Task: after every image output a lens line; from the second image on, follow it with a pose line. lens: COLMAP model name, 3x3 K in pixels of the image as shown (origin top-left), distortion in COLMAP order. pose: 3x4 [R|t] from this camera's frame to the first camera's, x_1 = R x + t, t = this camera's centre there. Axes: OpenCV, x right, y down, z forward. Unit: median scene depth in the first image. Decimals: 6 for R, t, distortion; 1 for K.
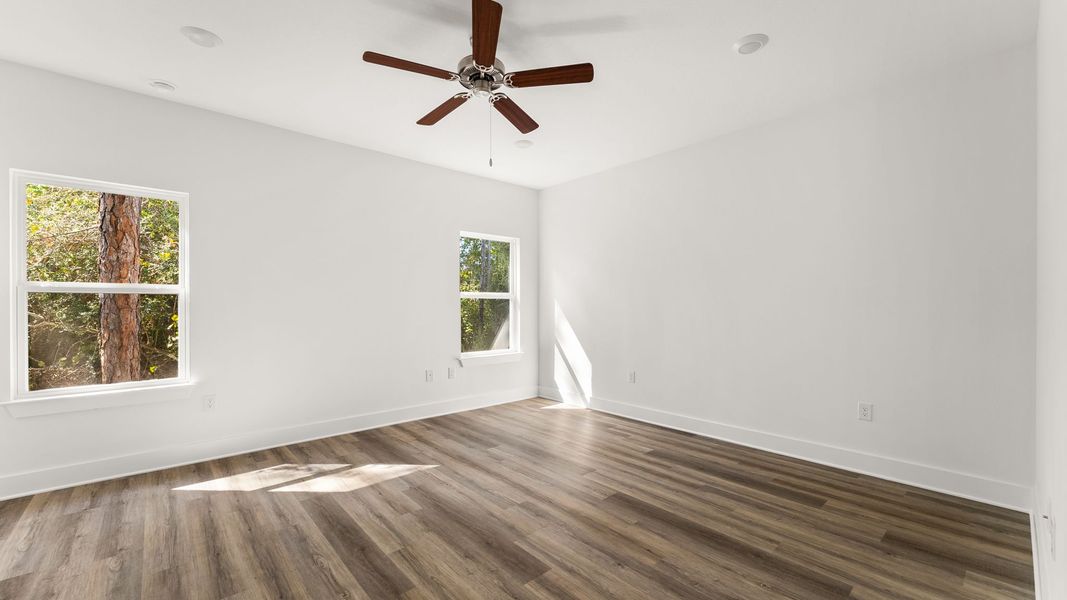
lens RADIAL K [[431.4, 0, 538.0], [0, 431.4, 300.8], [0, 0, 1]] dist [0.001916, 0.000049]
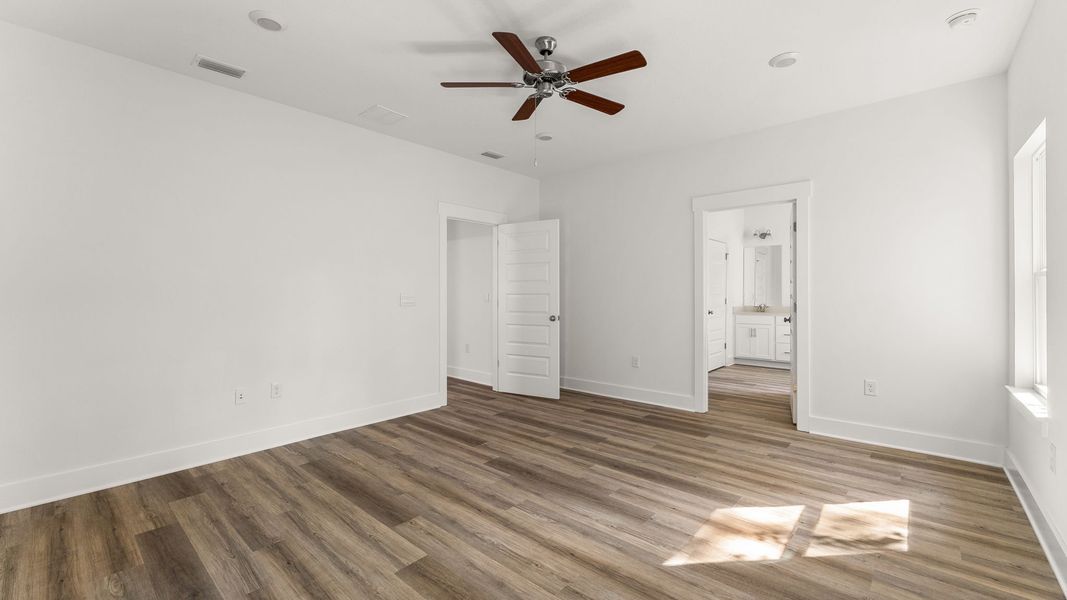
lens RADIAL K [[431.4, 0, 534.0], [0, 431.4, 297.0], [0, 0, 1]] dist [0.001916, 0.000049]
pose [[-0.993986, 0.003878, -0.109440, 0.012125], [0.003866, 0.999992, 0.000321, 0.016320], [0.109440, -0.000104, -0.993993, 1.926152]]
